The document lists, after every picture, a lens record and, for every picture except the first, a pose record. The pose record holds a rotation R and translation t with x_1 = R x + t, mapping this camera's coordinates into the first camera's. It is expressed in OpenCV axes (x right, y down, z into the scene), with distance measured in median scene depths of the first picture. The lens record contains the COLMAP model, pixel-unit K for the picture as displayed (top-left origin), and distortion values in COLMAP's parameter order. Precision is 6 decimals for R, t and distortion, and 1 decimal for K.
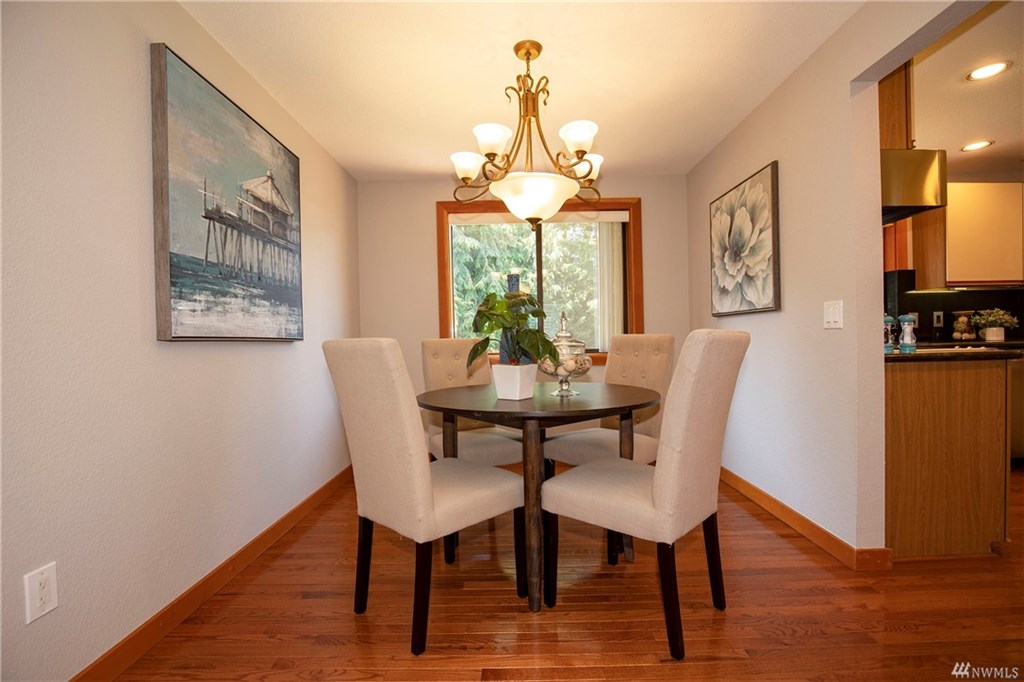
lens RADIAL K [[468.7, 0, 513.2], [0, 468.7, 339.6], [0, 0, 1]] dist [-0.001616, -0.000003]
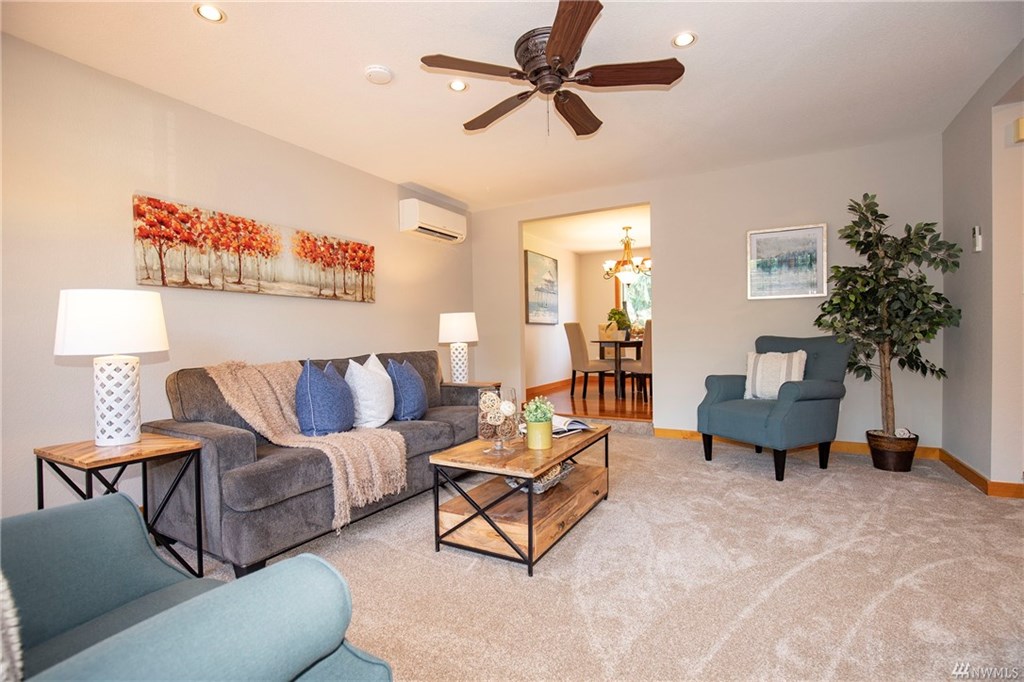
lens RADIAL K [[468.7, 0, 512.4], [0, 468.7, 337.4], [0, 0, 1]] dist [-0.001616, -0.000003]
pose [[0.872806, 0.005015, -0.488042, 0.895276], [0.001695, 0.999910, 0.013305, 0.053342], [0.488064, -0.012440, 0.872719, -2.092244]]
